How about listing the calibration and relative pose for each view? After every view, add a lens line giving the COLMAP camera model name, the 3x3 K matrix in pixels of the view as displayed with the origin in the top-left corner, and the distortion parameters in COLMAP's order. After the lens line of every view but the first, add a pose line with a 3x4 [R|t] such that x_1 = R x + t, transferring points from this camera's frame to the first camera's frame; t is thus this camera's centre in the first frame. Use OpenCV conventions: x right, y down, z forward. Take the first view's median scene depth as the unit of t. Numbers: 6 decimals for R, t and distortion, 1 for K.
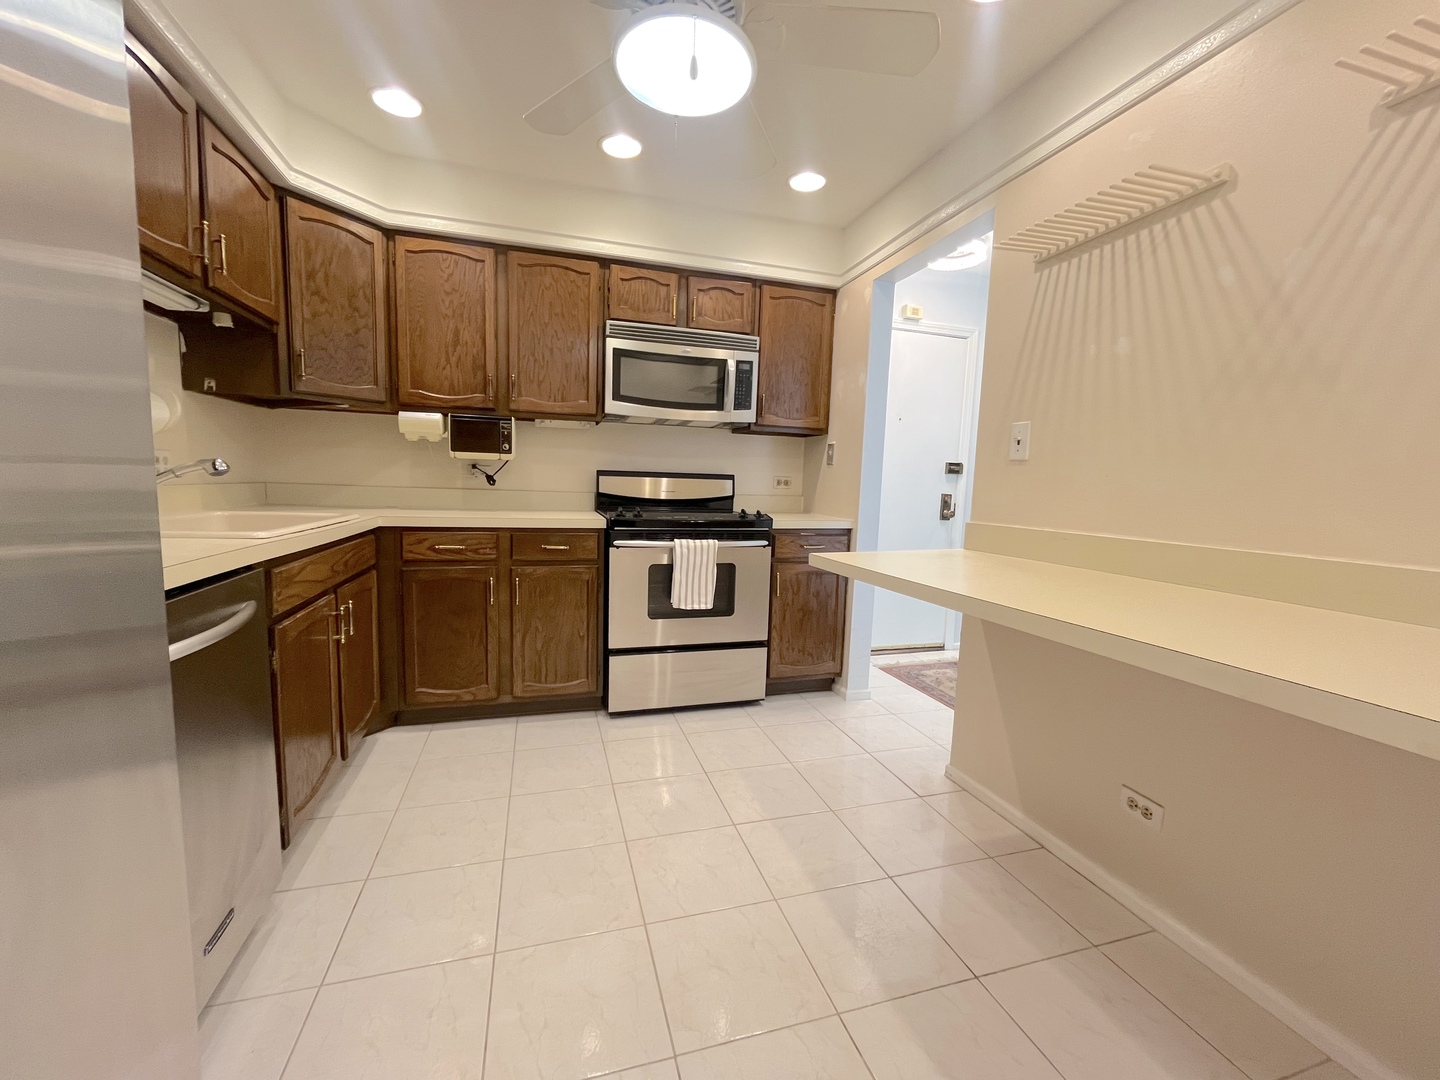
lens RADIAL K [[589.2, 0, 720.0], [0, 589.2, 540.0], [0, 0, 1]] dist [-0.001620, -0.000079]
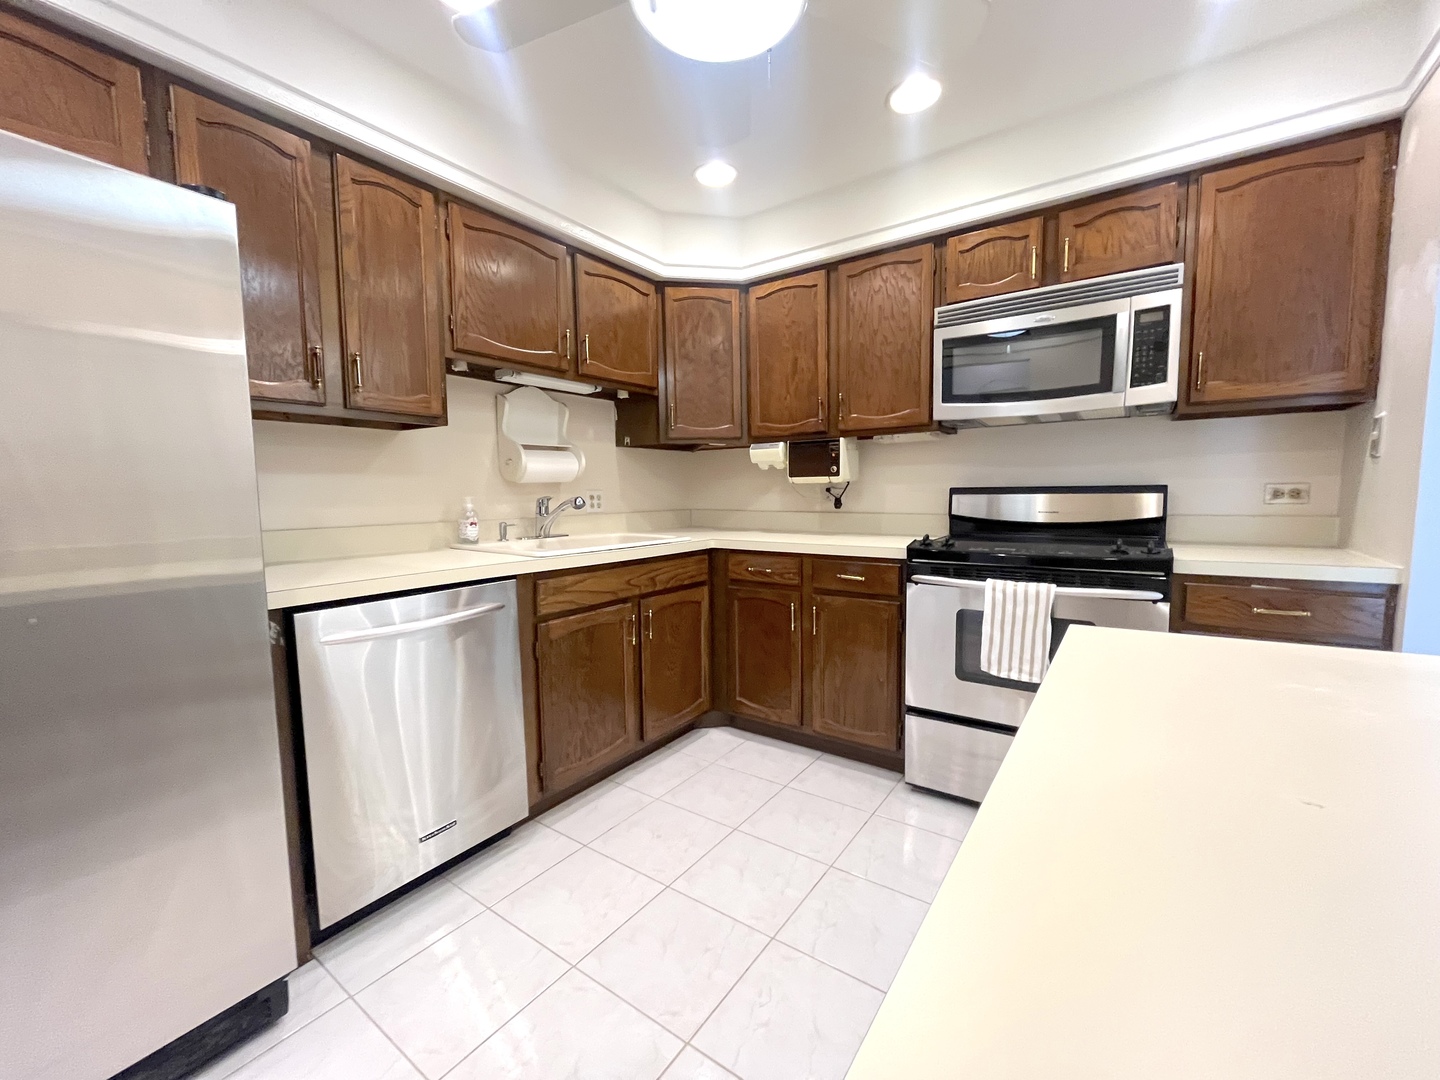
lens RADIAL K [[589.2, 0, 720.0], [0, 589.2, 540.0], [0, 0, 1]] dist [-0.001620, -0.000079]
pose [[0.611586, 0.026182, -0.790745, 0.299070], [-0.047248, 0.998877, -0.003469, -0.031315], [0.789766, 0.039483, 0.612136, 0.276951]]
